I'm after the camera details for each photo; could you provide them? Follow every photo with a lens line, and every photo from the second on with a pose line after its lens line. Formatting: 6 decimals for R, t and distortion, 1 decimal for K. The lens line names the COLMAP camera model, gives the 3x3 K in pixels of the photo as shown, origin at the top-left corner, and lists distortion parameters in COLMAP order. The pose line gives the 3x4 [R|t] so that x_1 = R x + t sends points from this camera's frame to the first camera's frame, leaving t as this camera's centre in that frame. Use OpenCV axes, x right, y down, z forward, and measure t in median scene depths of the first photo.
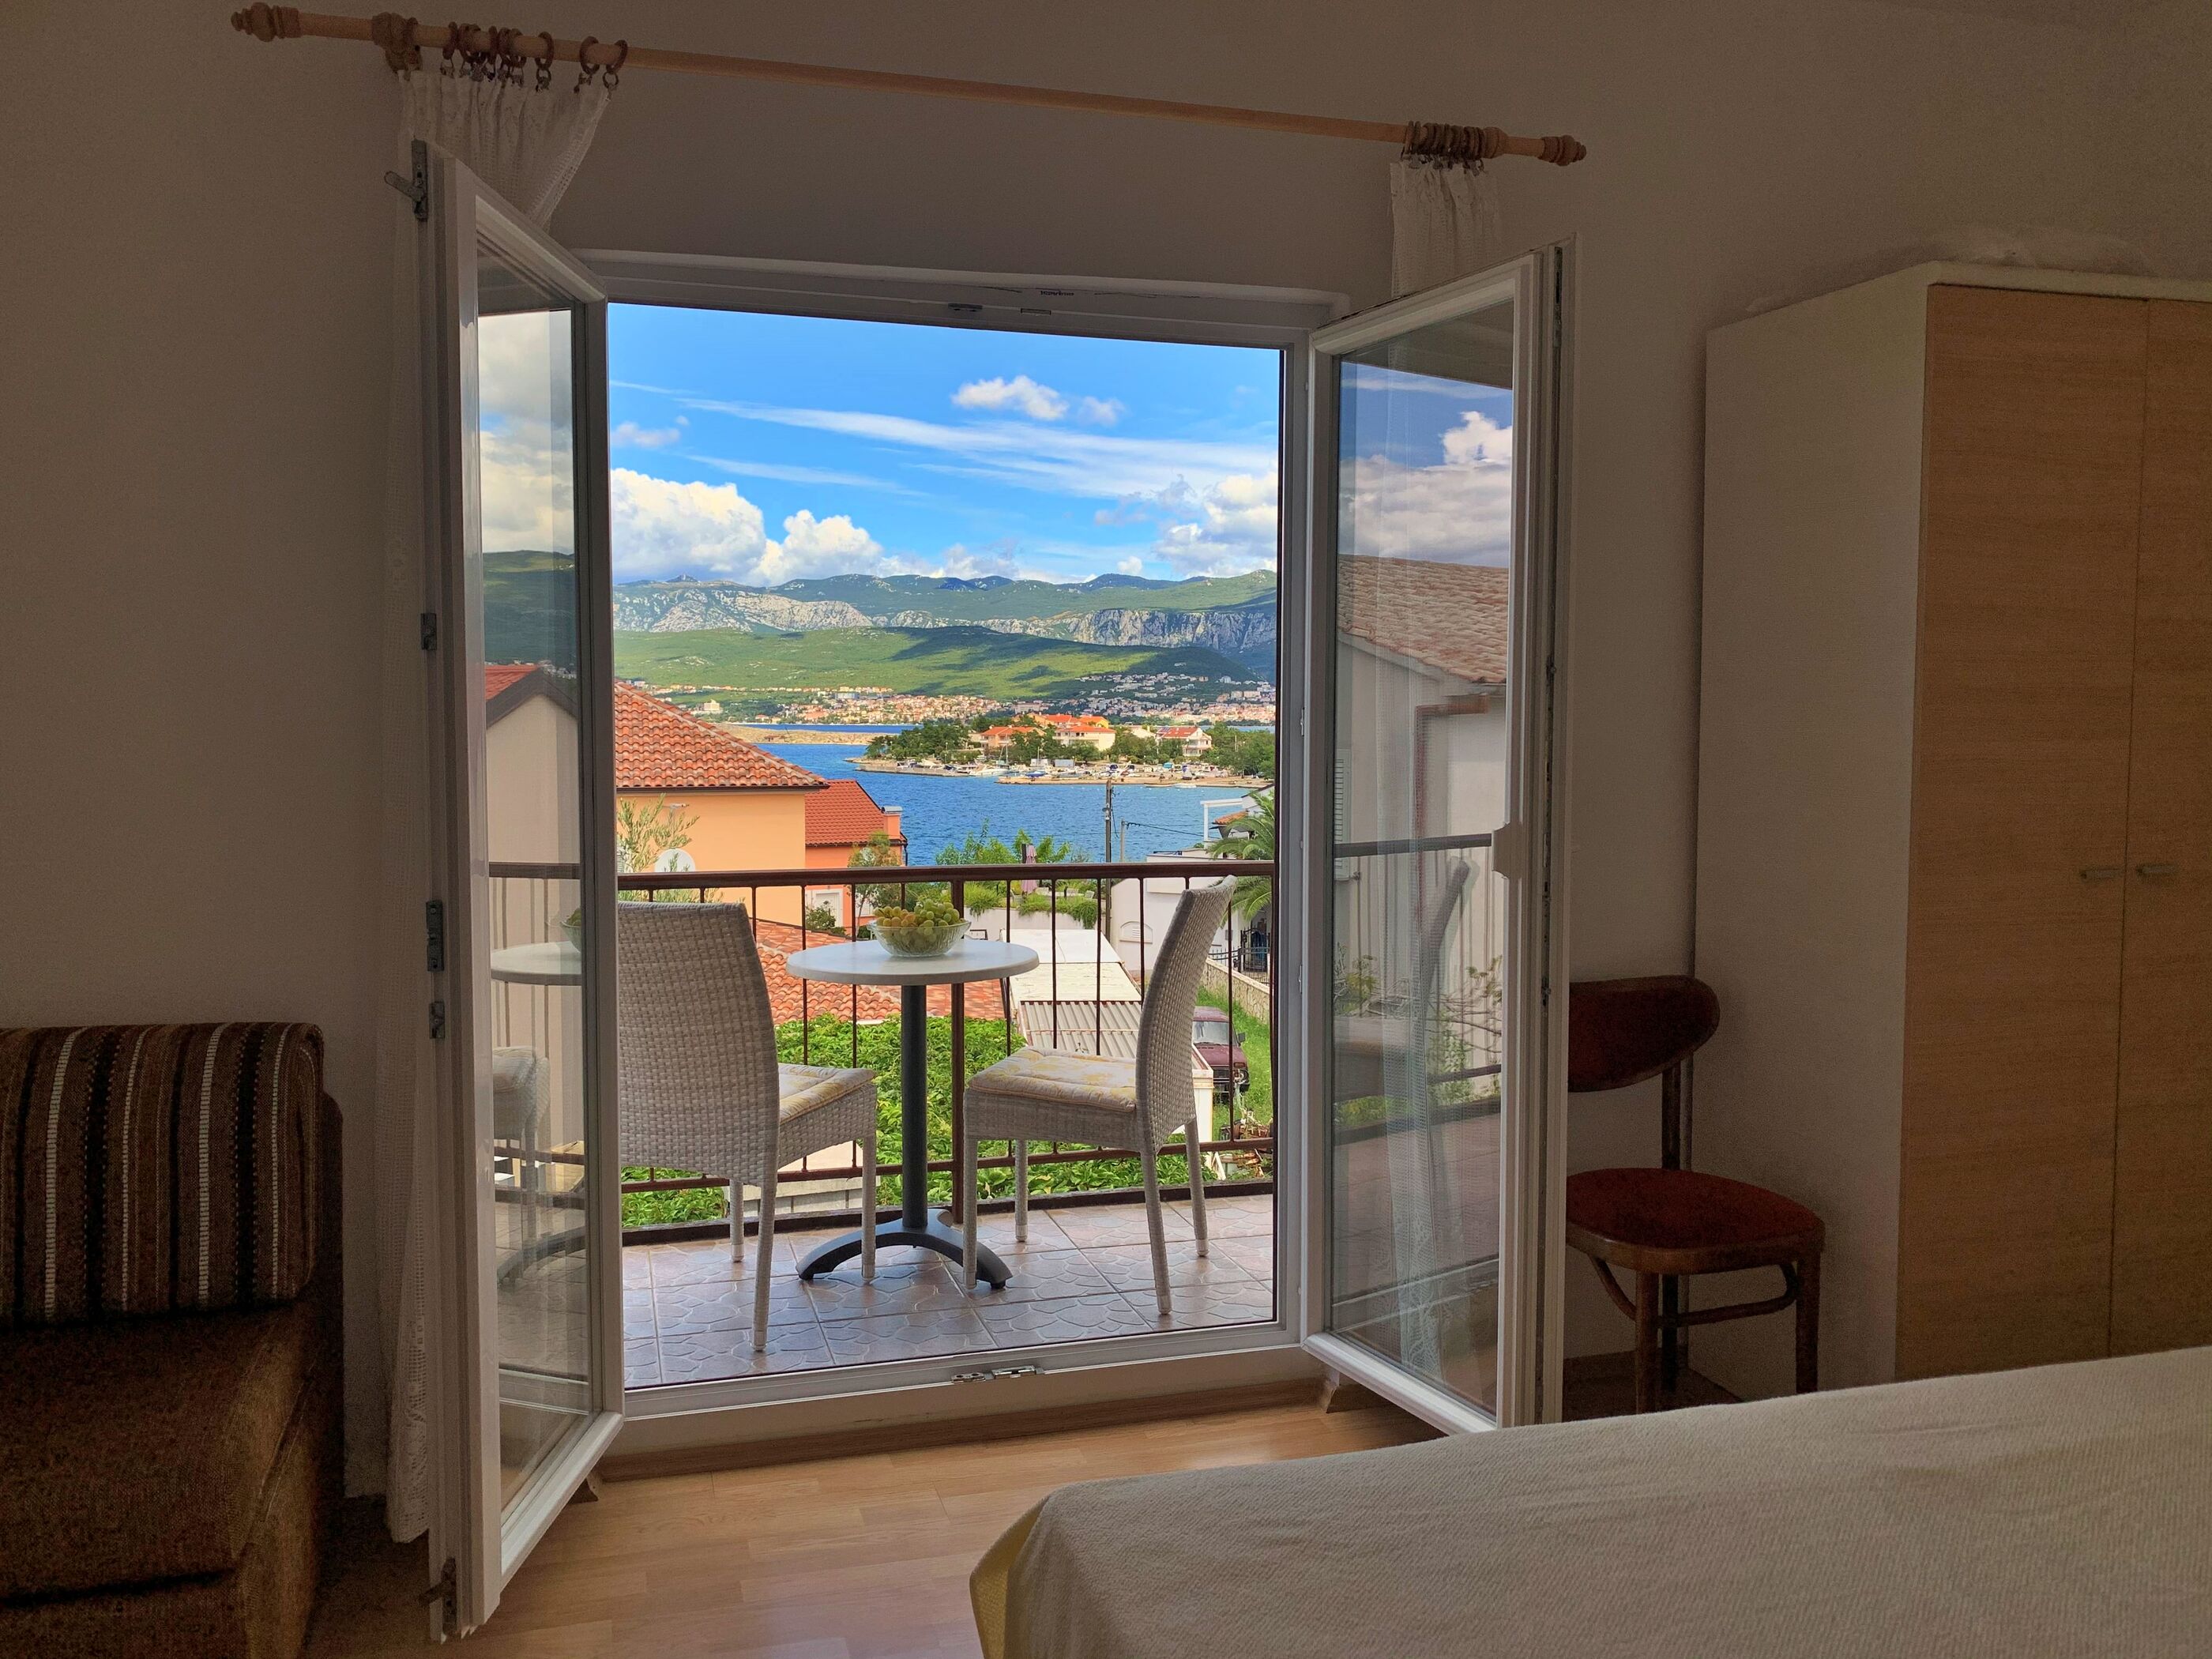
lens RADIAL K [[1719.4, 0, 1087.7], [0, 1719.4, 810.9], [0, 0, 1]] dist [0.220032, -0.314073]
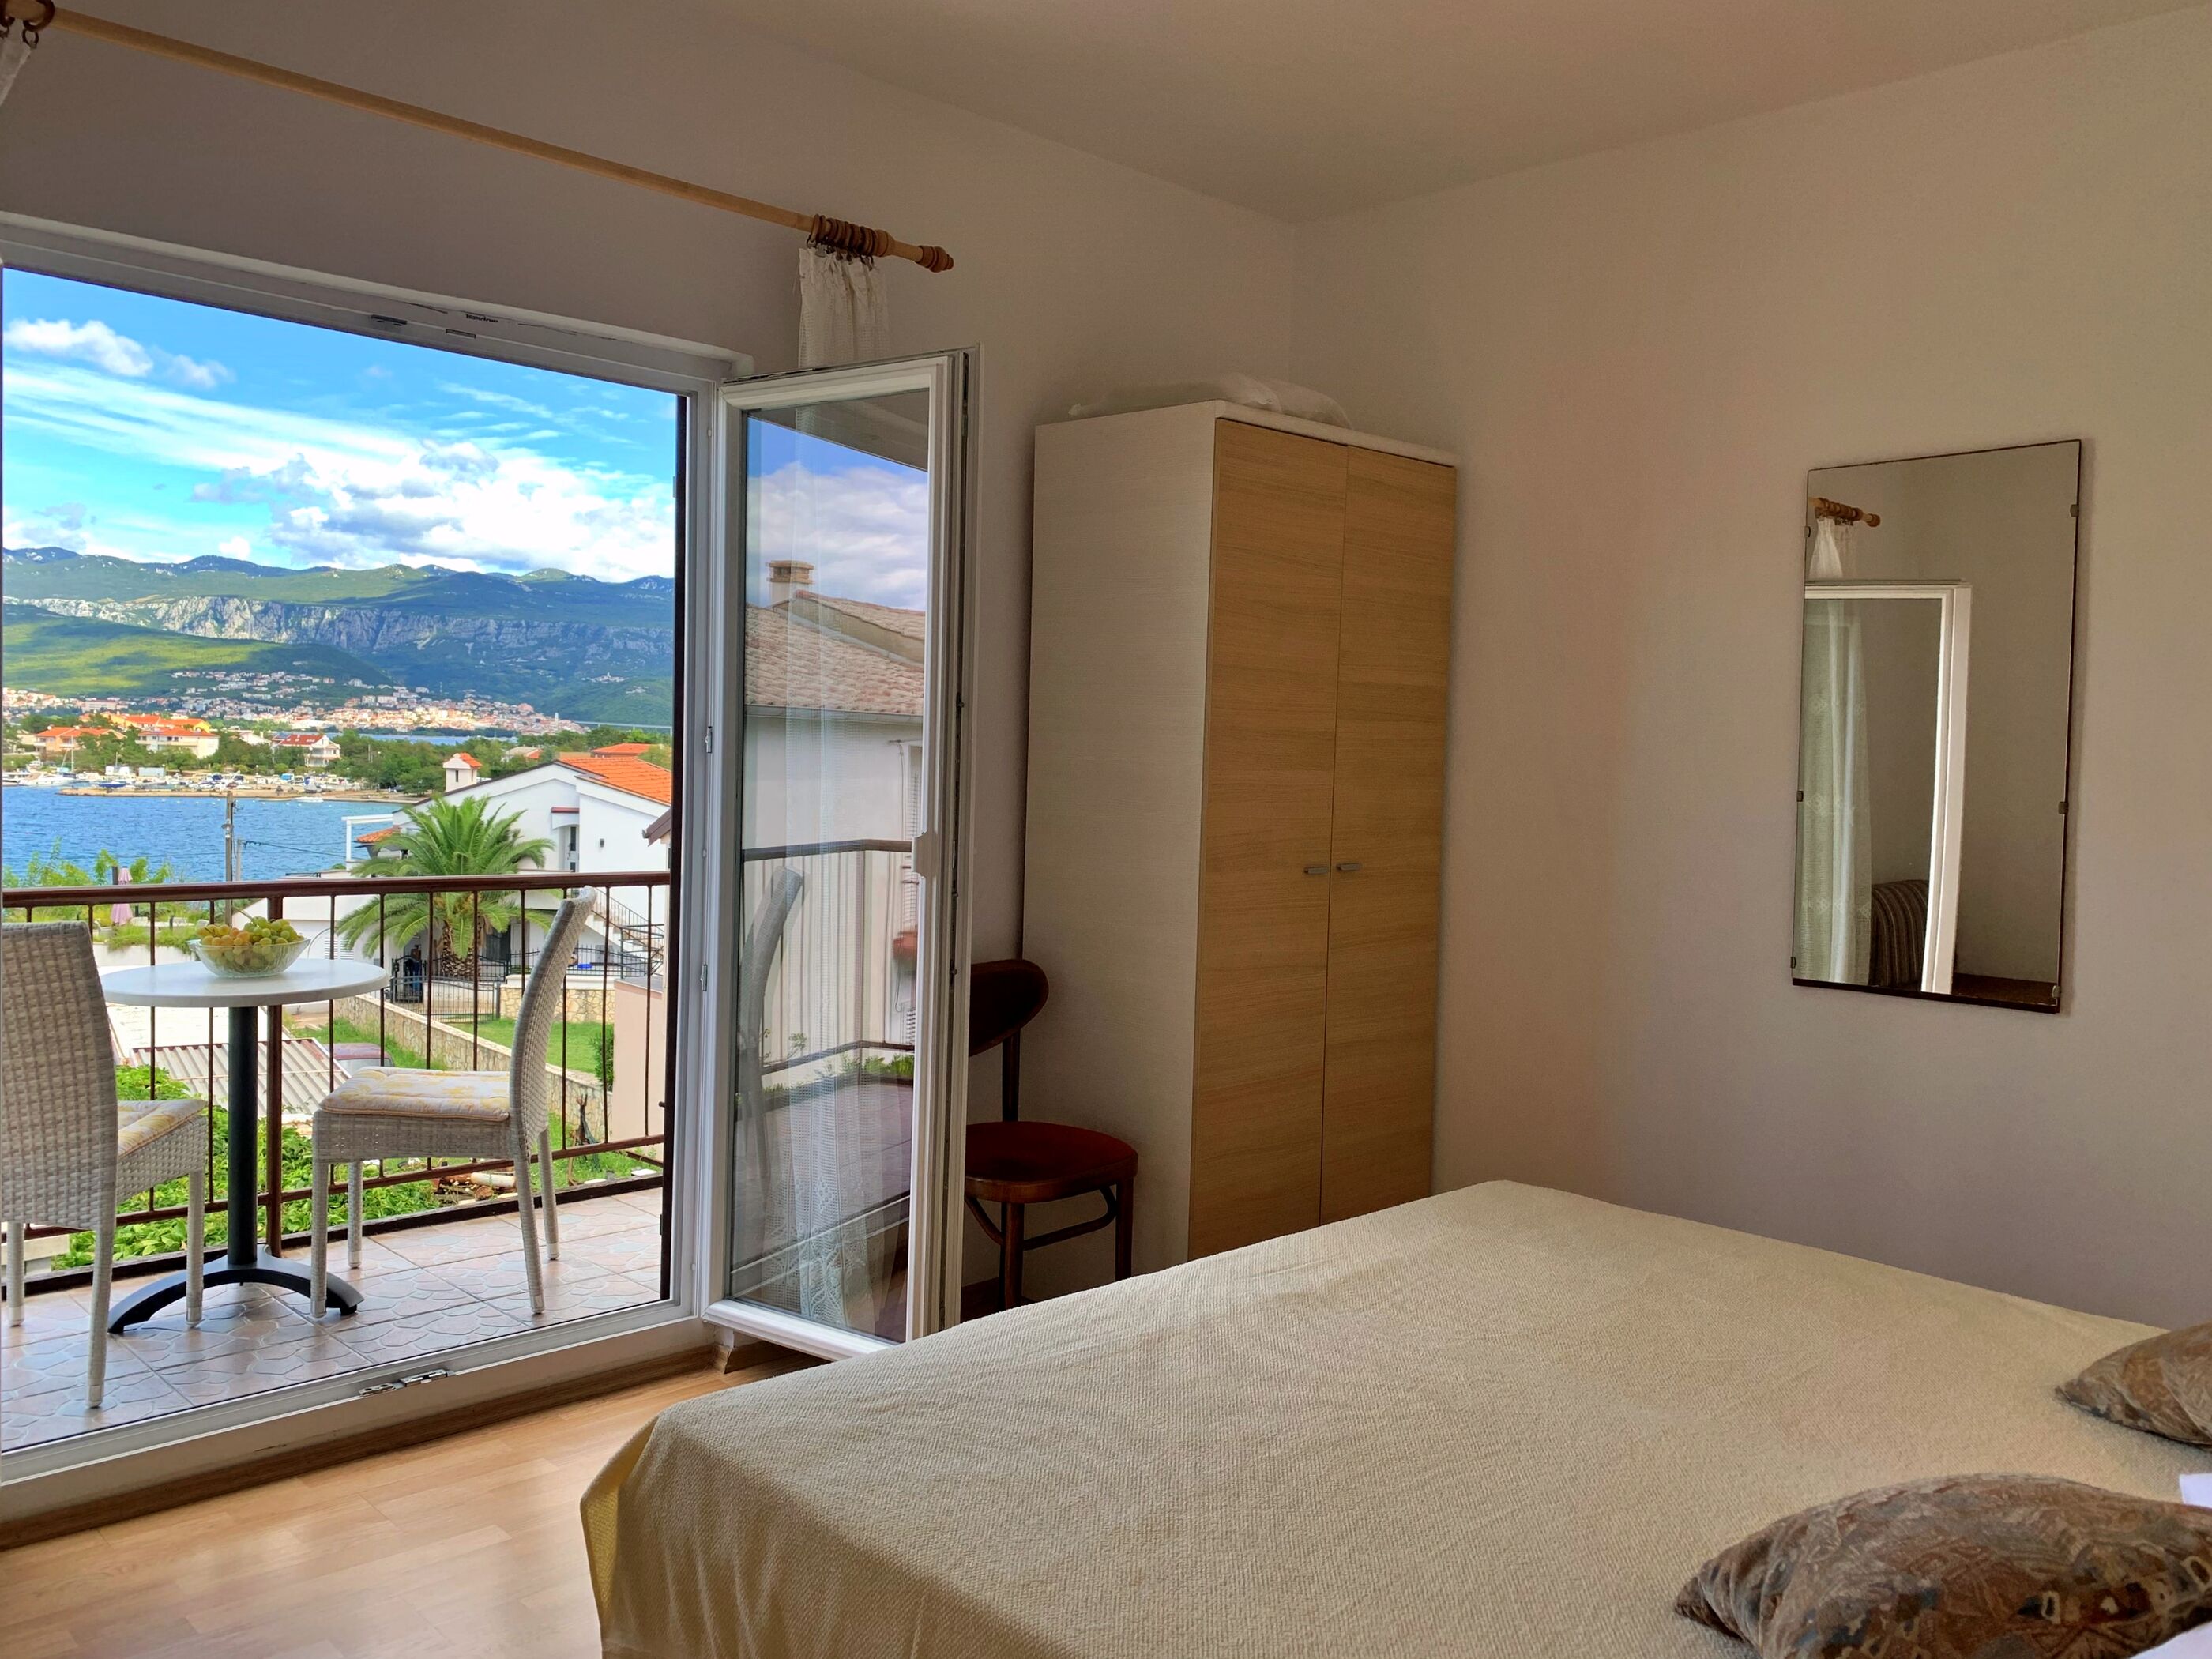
lens RADIAL K [[1760.8, 0, 1090.7], [0, 1760.8, 821.7], [0, 0, 1]] dist [0.053356, -0.014615]
pose [[0.887289, 0.003560, 0.461201, -0.139060], [-0.001705, 0.999989, -0.004438, 0.003622], [-0.461211, 0.003152, 0.887285, -0.067890]]
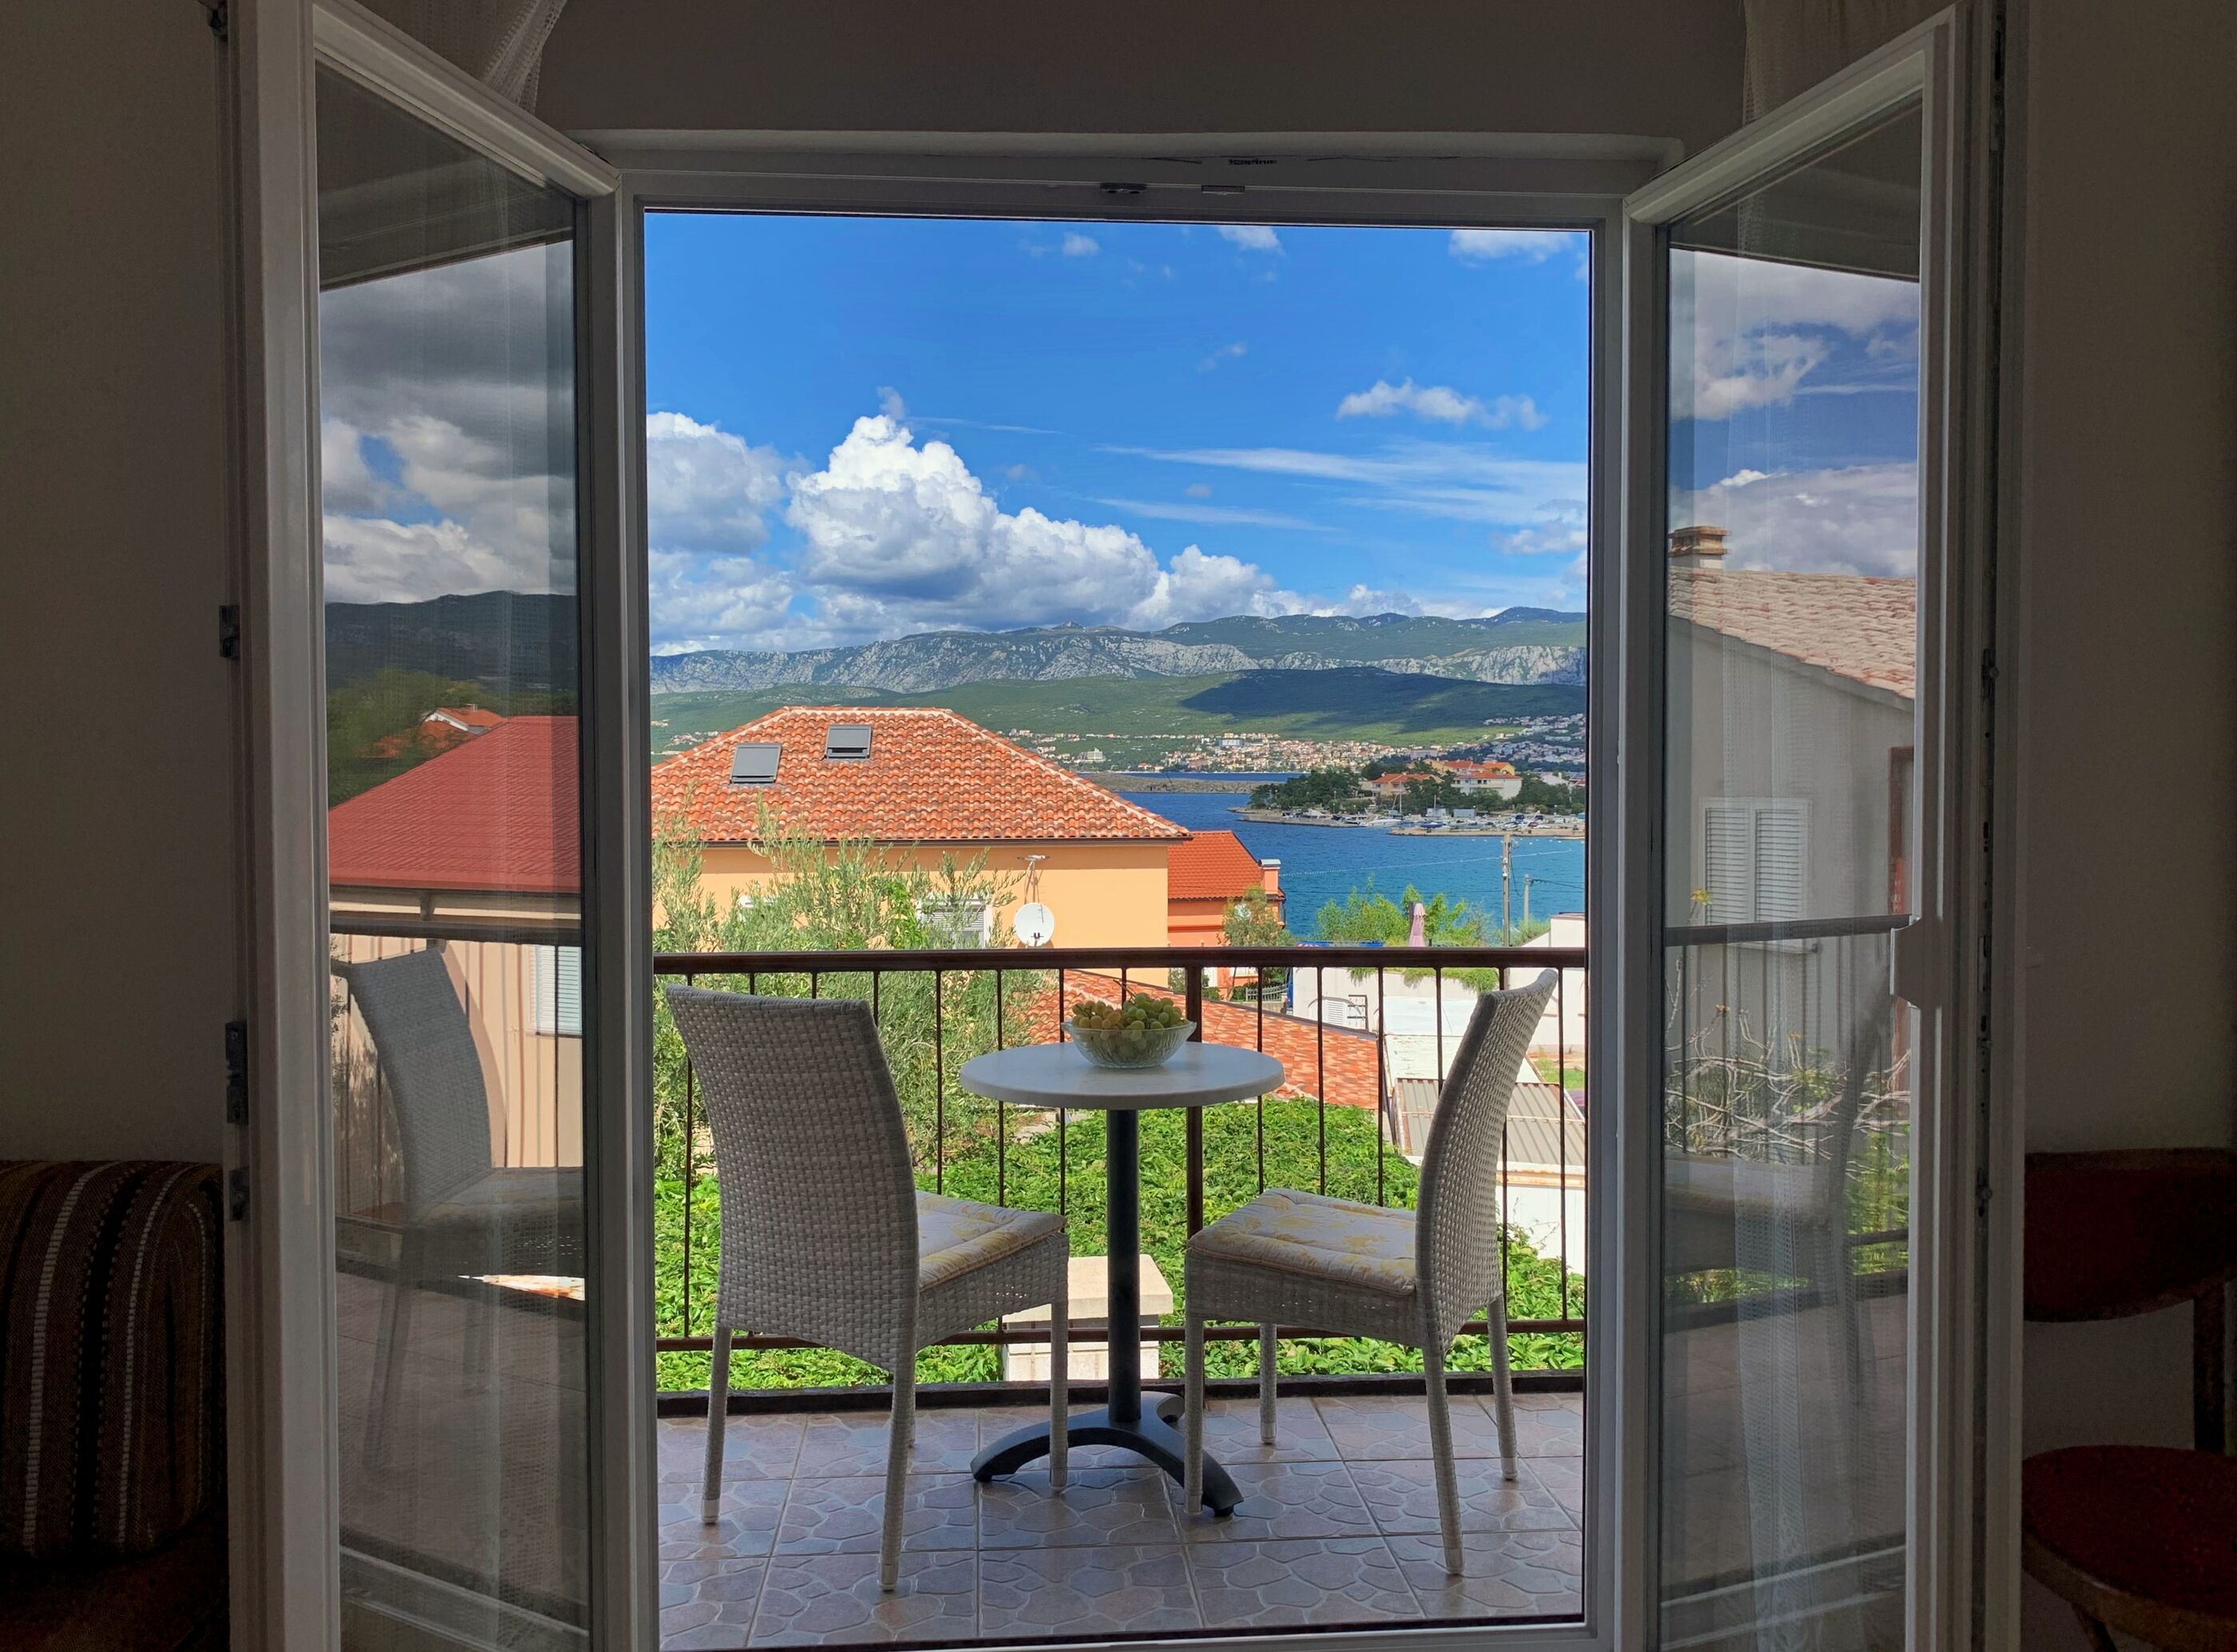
lens RADIAL K [[1810.5, 0, 1140.8], [0, 1810.5, 822.1], [0, 0, 1]] dist [0.176089, -0.189936]
pose [[0.981319, 0.001395, -0.192385, 0.064662], [-0.005749, 0.999740, -0.022074, -0.007552], [0.192304, 0.022767, 0.981071, 0.197338]]
